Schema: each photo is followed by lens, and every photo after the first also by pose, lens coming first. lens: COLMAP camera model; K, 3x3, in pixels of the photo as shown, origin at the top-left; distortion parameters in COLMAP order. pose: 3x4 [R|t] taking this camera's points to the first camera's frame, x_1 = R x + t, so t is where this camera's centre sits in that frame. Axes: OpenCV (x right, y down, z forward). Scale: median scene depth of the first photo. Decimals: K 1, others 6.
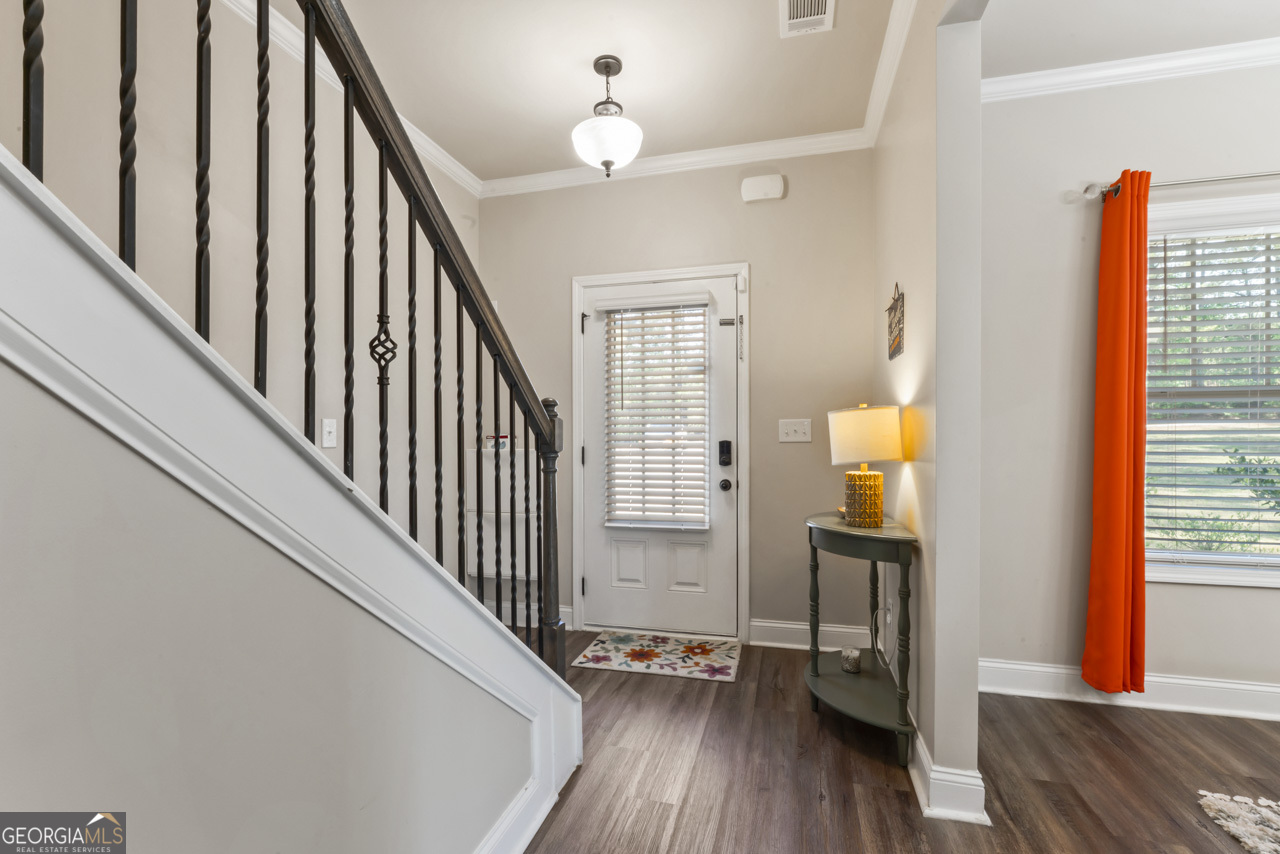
lens RADIAL K [[589.1, 0, 638.6], [0, 589.1, 437.2], [0, 0, 1]] dist [-0.001749, 0.001117]
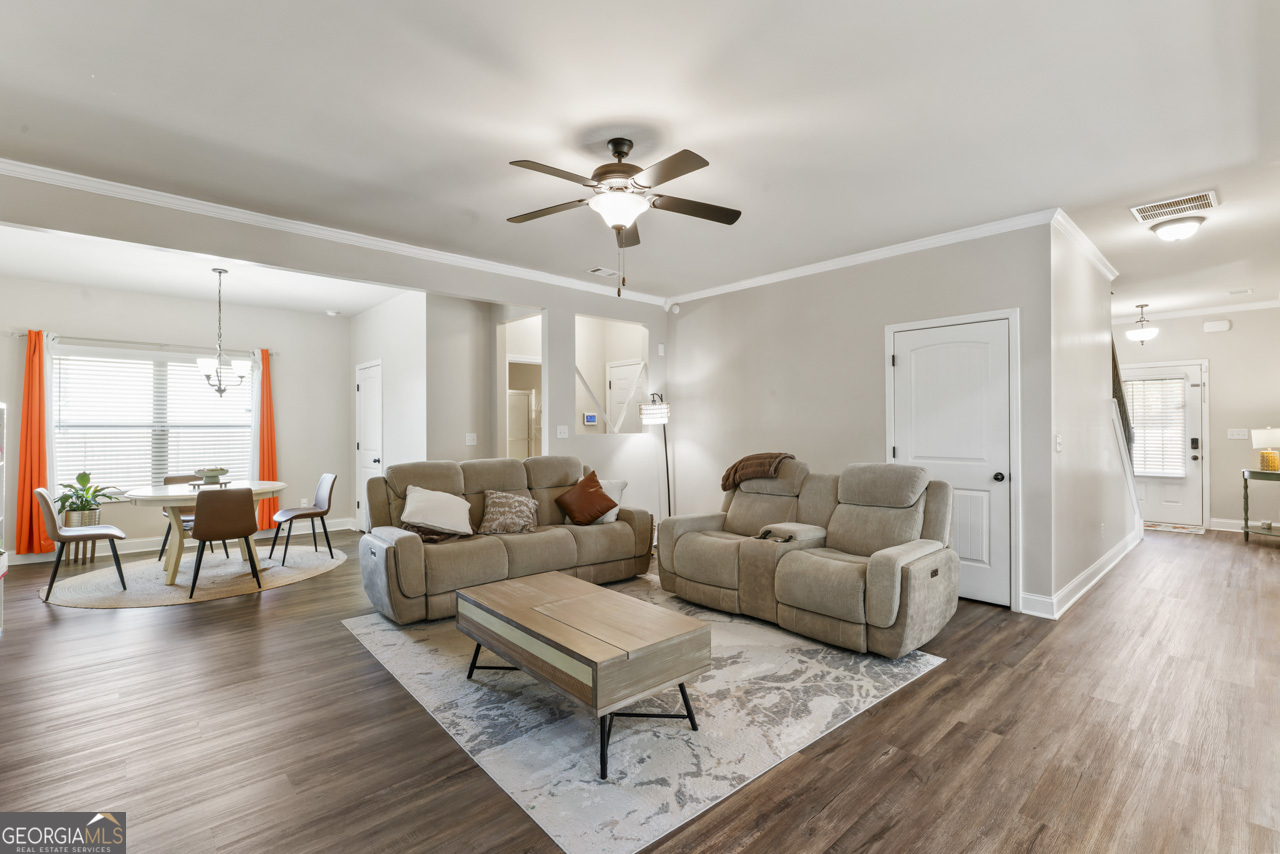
lens RADIAL K [[589.1, 0, 637.2], [0, 589.1, 429.3], [0, 0, 1]] dist [-0.001749, 0.001117]
pose [[0.849005, -0.008820, -0.528311, -0.474327], [0.012972, 0.999907, 0.004153, -0.065226], [0.528225, -0.010380, 0.849041, -2.040849]]
